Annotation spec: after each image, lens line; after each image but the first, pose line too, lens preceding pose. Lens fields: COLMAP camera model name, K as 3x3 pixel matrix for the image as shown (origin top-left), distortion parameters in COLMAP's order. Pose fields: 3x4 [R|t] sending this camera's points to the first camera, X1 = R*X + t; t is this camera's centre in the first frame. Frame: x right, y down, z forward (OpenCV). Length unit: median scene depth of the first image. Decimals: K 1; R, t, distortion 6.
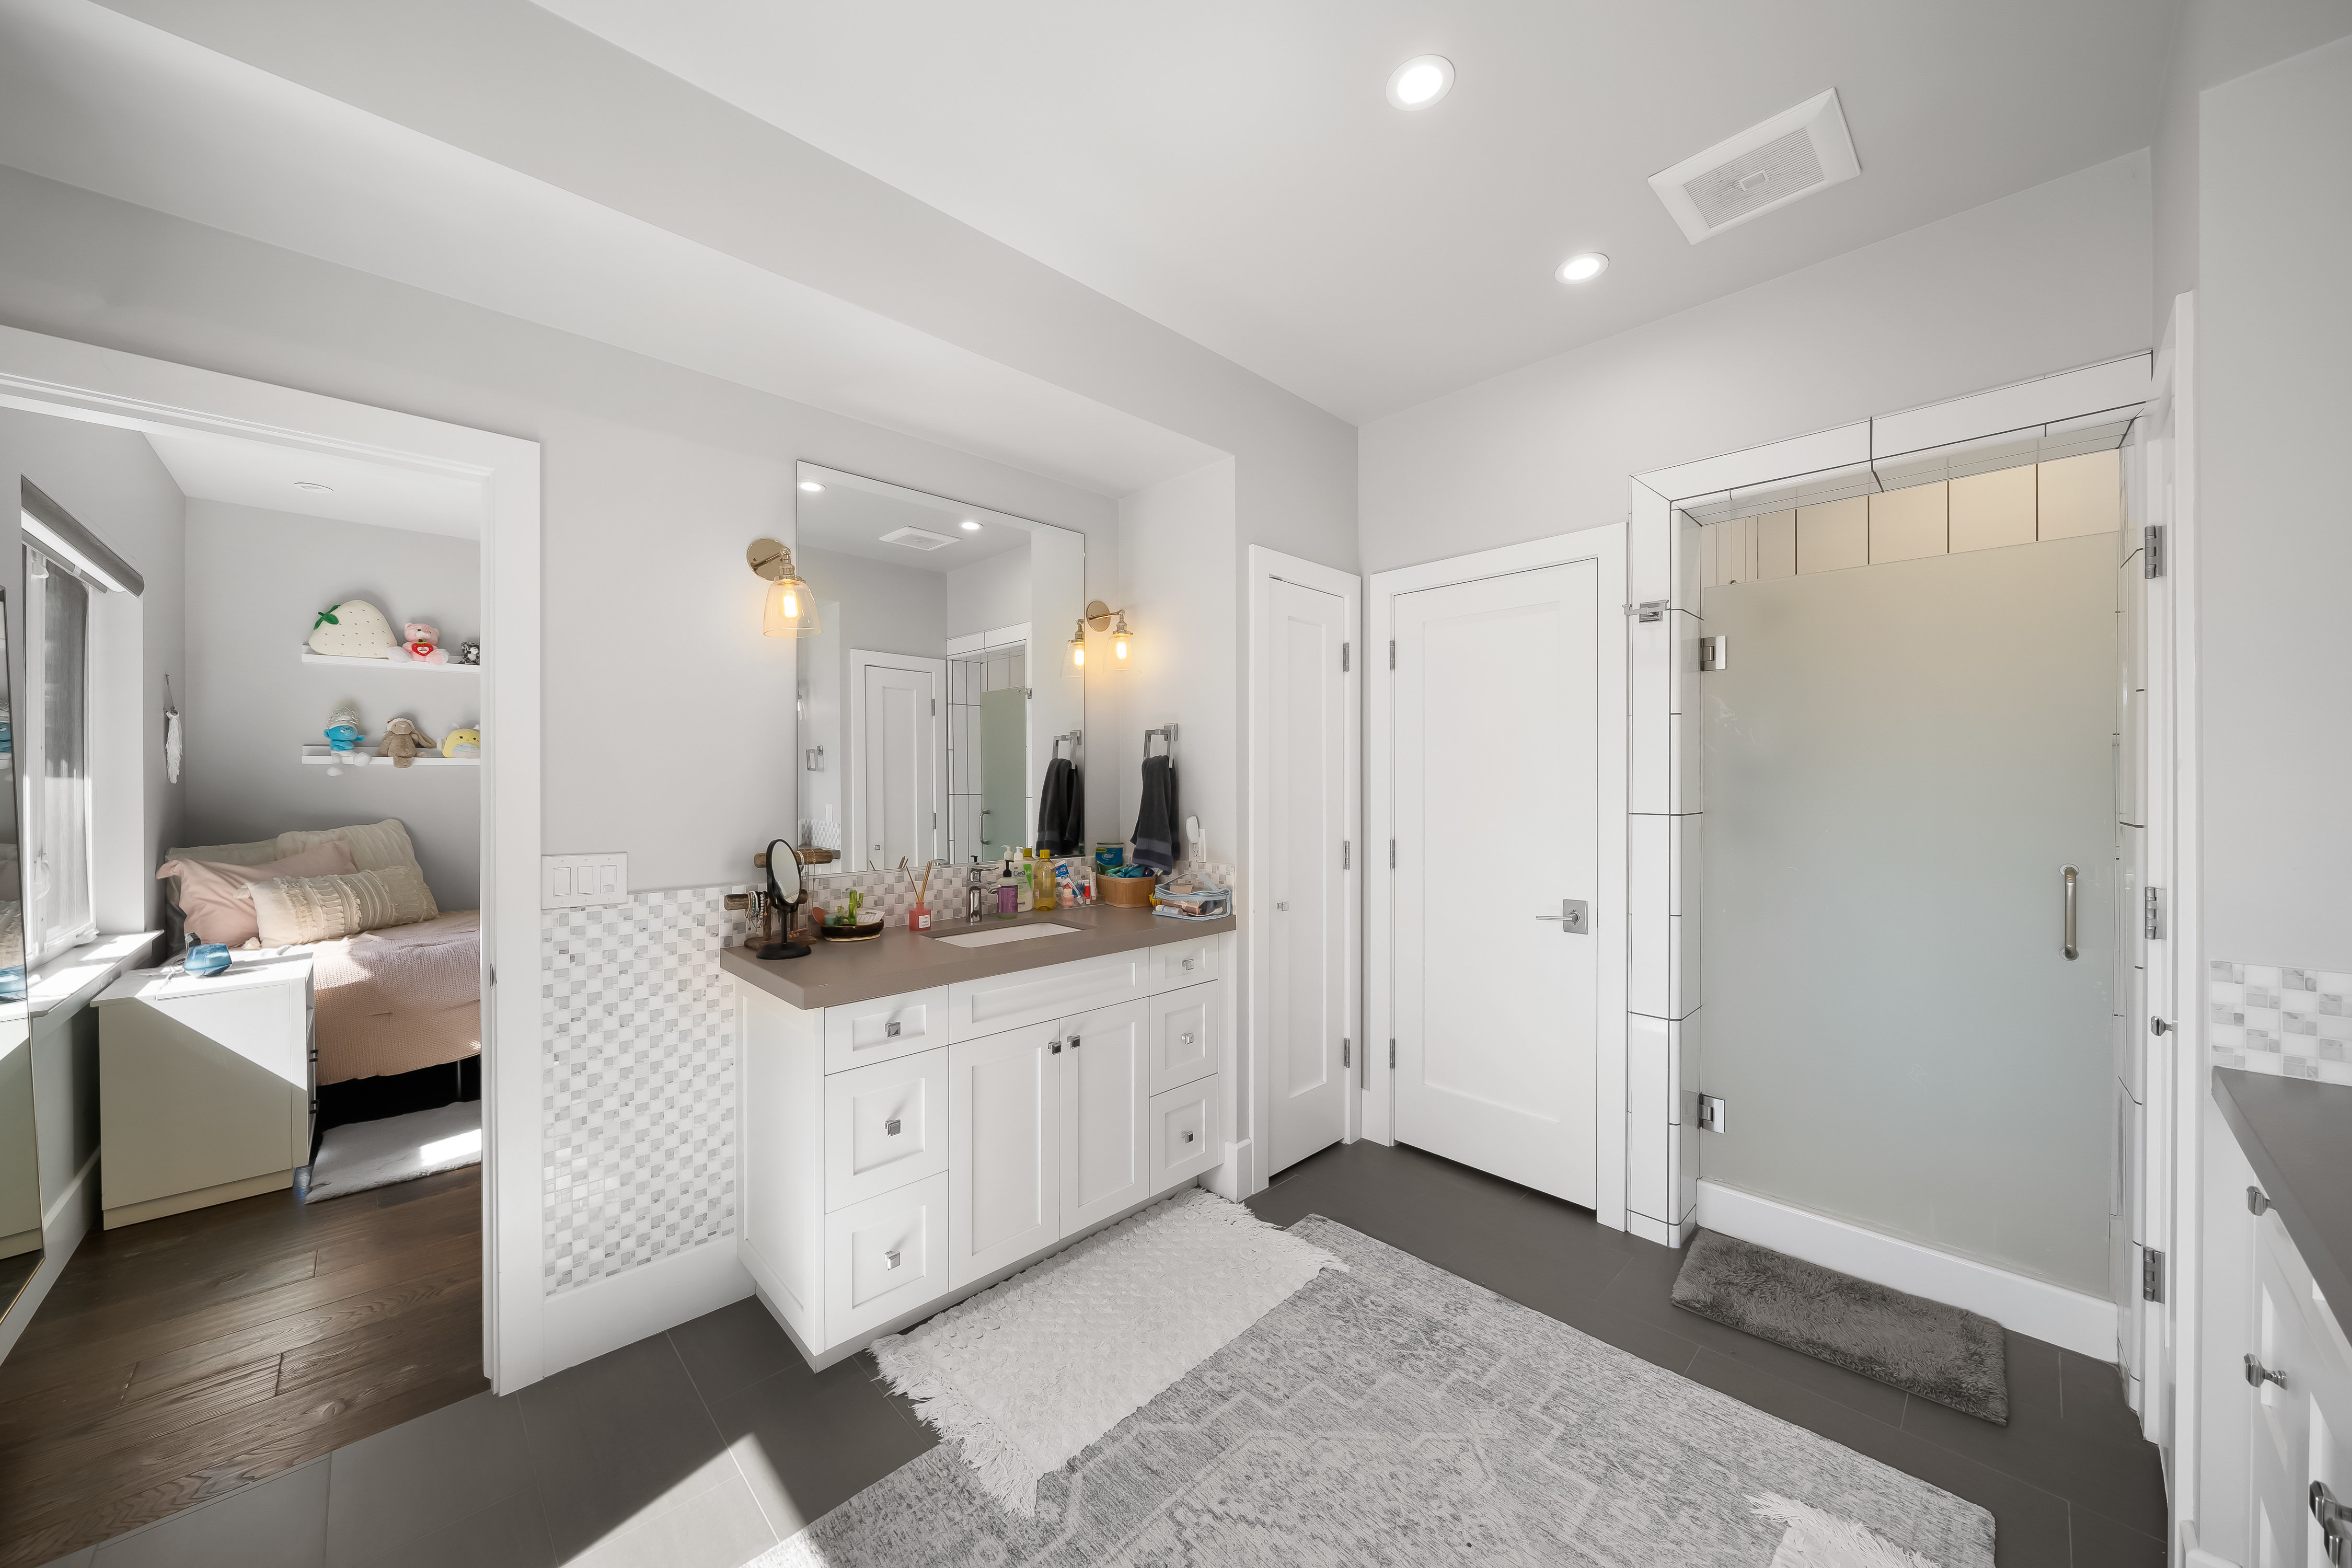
lens RADIAL K [[836.2, 0, 1154.9], [0, 836.2, 780.7], [0, 0, 1]] dist [-0.003748, -0.000441]
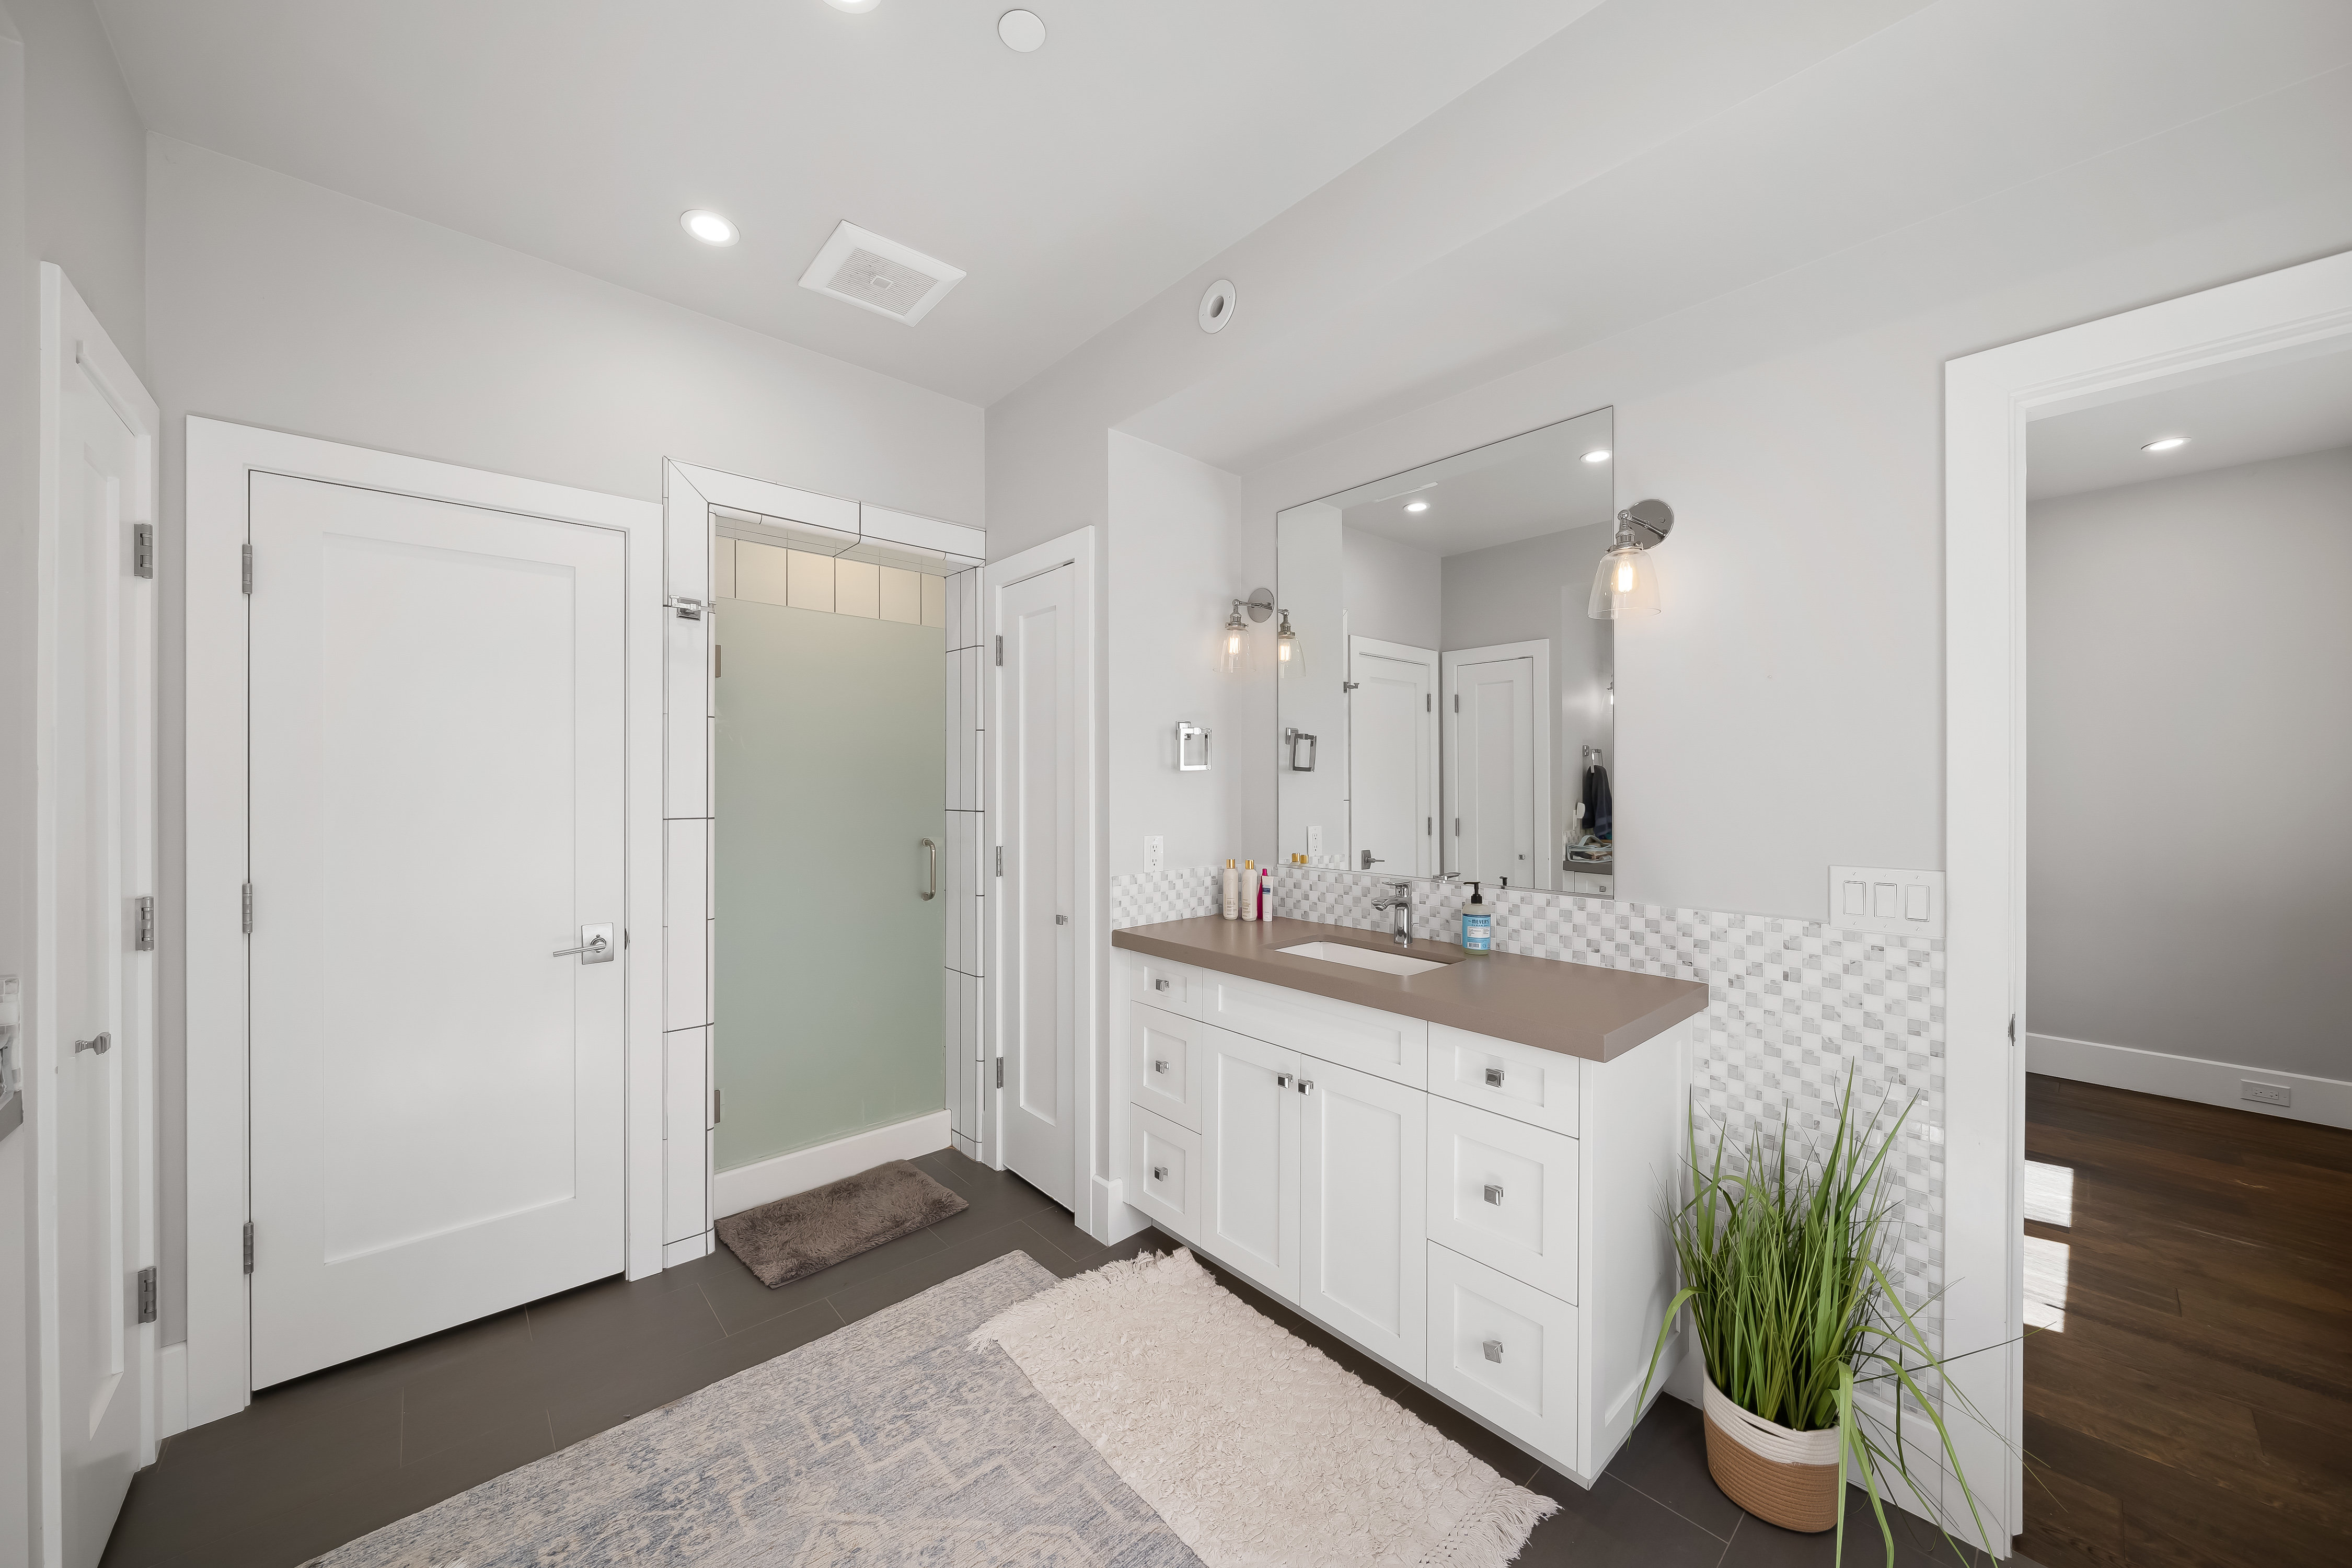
lens RADIAL K [[836.2, 0, 1155.6], [0, 836.2, 781.5], [0, 0, 1]] dist [-0.003748, -0.000441]
pose [[0.033448, 0.000605, 0.999440, -0.451923], [0.001234, 0.999999, -0.000647, -0.002230], [-0.999440, 0.001255, 0.033447, 0.551066]]
